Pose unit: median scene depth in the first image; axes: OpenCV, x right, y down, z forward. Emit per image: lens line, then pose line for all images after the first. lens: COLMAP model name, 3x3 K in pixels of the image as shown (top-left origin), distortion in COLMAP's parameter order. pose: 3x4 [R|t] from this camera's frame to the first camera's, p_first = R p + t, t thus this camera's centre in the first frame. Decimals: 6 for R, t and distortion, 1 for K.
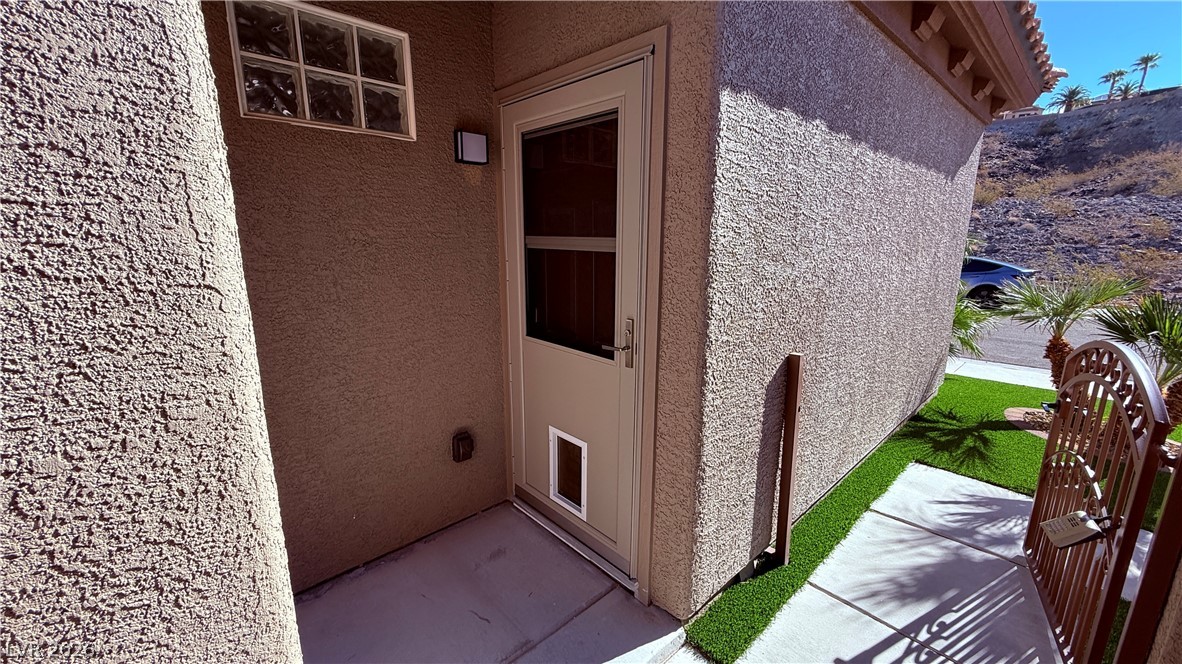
lens RADIAL K [[467.4, 0, 591.3], [0, 467.4, 331.1], [0, 0, 1]] dist [-0.002637, 0.001453]
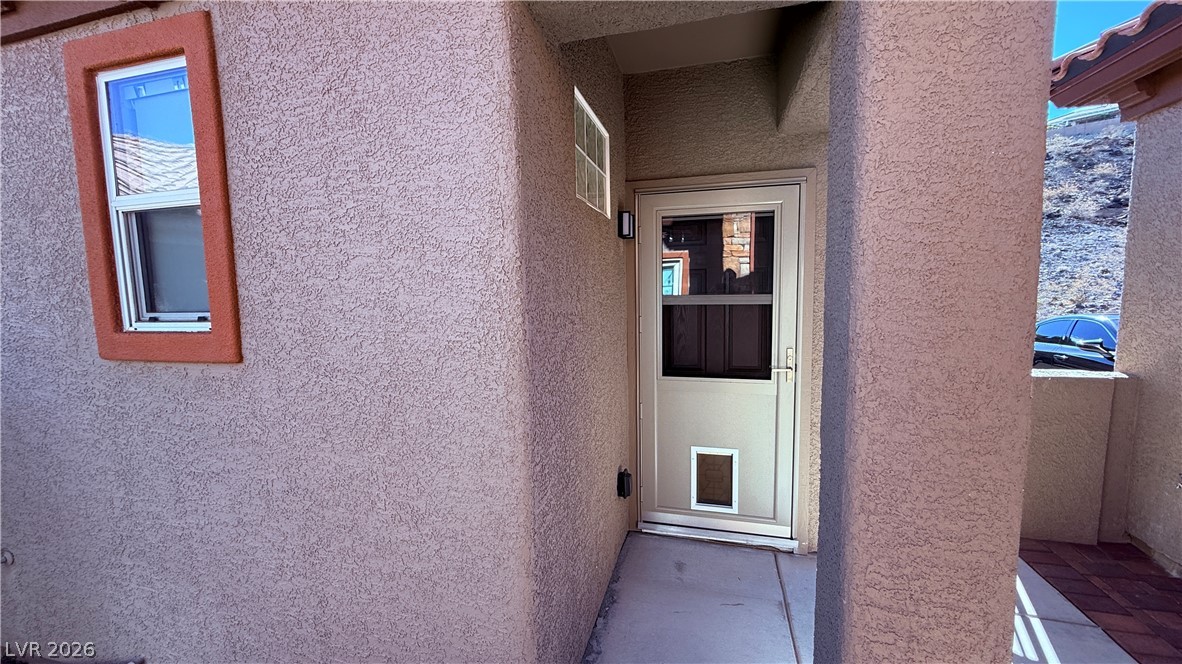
lens RADIAL K [[467.4, 0, 590.5], [0, 467.4, 335.9], [0, 0, 1]] dist [-0.002637, 0.001453]
pose [[0.847851, -0.082493, 0.523779, -0.801775], [0.140894, 0.987362, -0.072562, -0.029193], [-0.511173, 0.135319, 0.848758, 0.045252]]
